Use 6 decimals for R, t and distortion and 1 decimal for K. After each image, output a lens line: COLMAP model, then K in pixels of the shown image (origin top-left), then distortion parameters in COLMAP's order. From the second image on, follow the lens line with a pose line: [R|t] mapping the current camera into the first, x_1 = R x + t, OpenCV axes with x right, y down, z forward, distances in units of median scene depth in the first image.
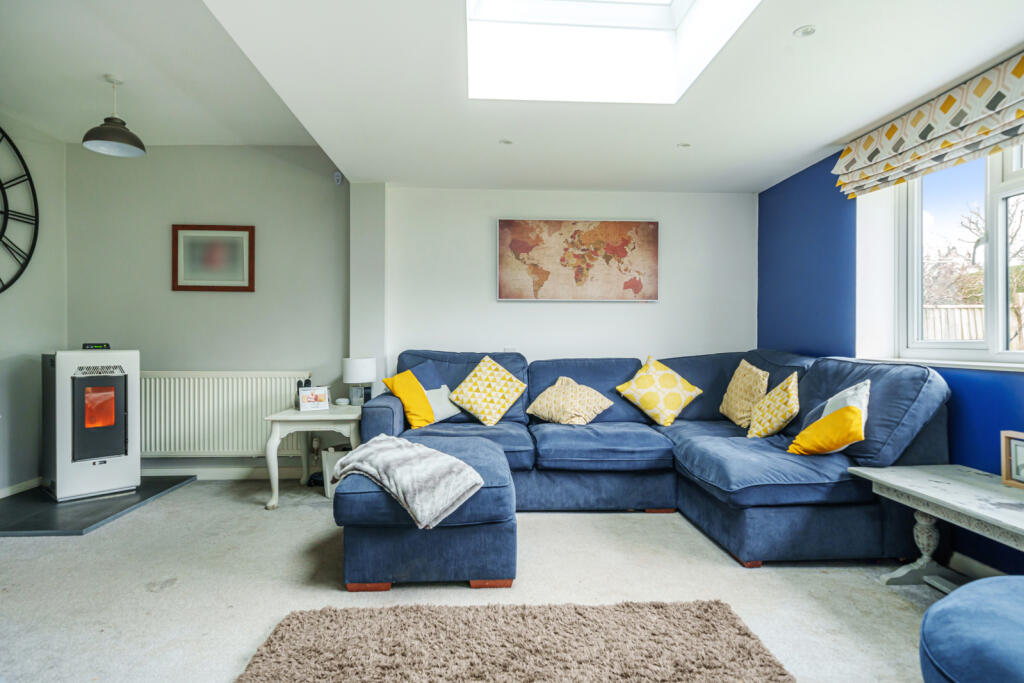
lens RADIAL K [[560.3, 0, 511.3], [0, 560.3, 340.8], [0, 0, 1]] dist [-0.001912, -0.000300]
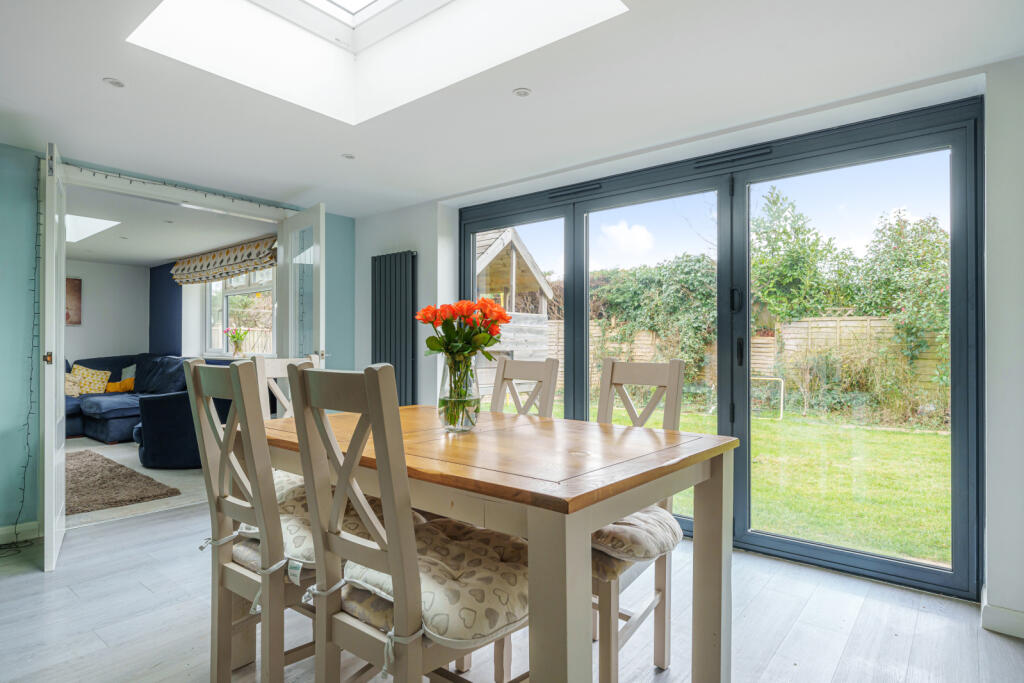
lens RADIAL K [[560.3, 0, 509.8], [0, 560.3, 342.3], [0, 0, 1]] dist [-0.001912, -0.000300]
pose [[0.680917, 0.007302, 0.732324, -0.130259], [-0.000518, 0.999955, -0.009489, -0.005125], [-0.732361, 0.006081, 0.680890, -1.484788]]
